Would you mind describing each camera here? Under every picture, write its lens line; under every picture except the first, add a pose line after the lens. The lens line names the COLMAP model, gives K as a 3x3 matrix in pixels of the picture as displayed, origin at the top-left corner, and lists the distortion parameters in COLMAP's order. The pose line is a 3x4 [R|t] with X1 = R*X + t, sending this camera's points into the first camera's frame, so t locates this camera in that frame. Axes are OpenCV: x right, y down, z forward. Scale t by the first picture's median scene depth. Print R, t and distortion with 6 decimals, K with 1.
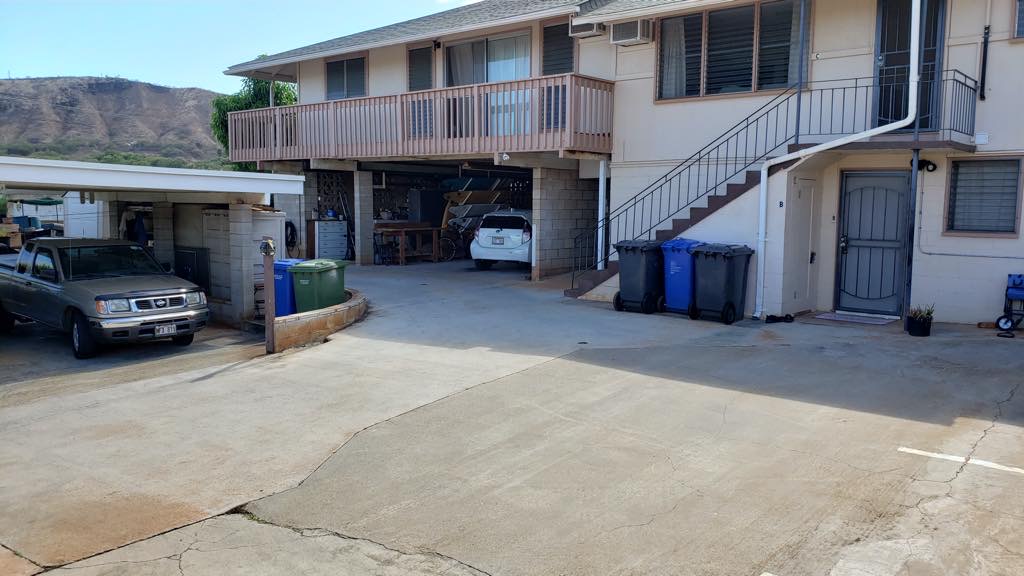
lens RADIAL K [[792.2, 0, 528.4], [0, 792.2, 277.3], [0, 0, 1]] dist [0.018077, -0.007891]
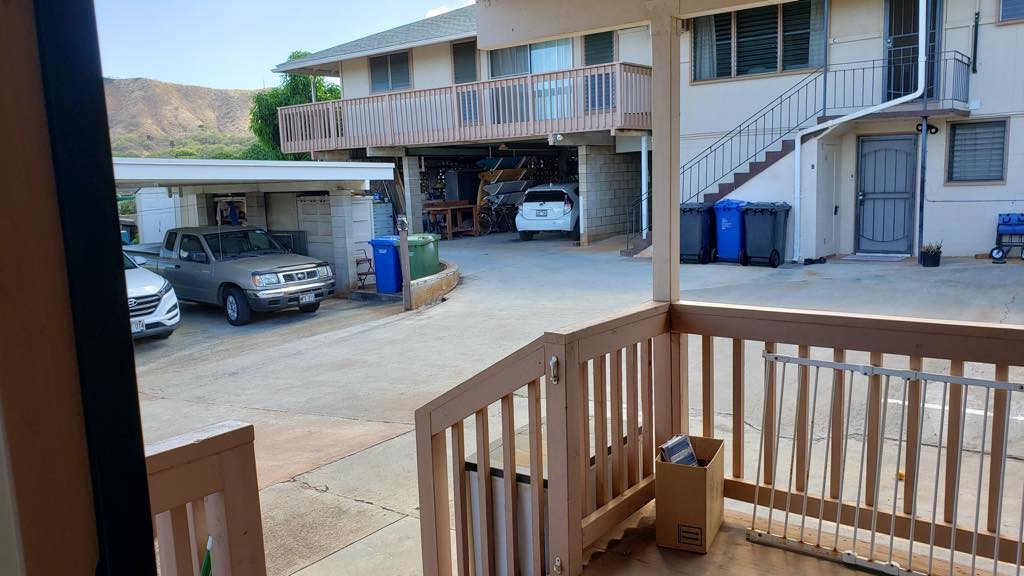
lens RADIAL K [[794.7, 0, 532.1], [0, 794.7, 292.1], [0, 0, 1]] dist [0.013318, 0.003489]
pose [[0.997643, -0.055080, 0.040929, -0.157098], [0.053115, 0.997452, 0.047636, 0.017075], [-0.043449, -0.045350, 0.998026, -0.188548]]
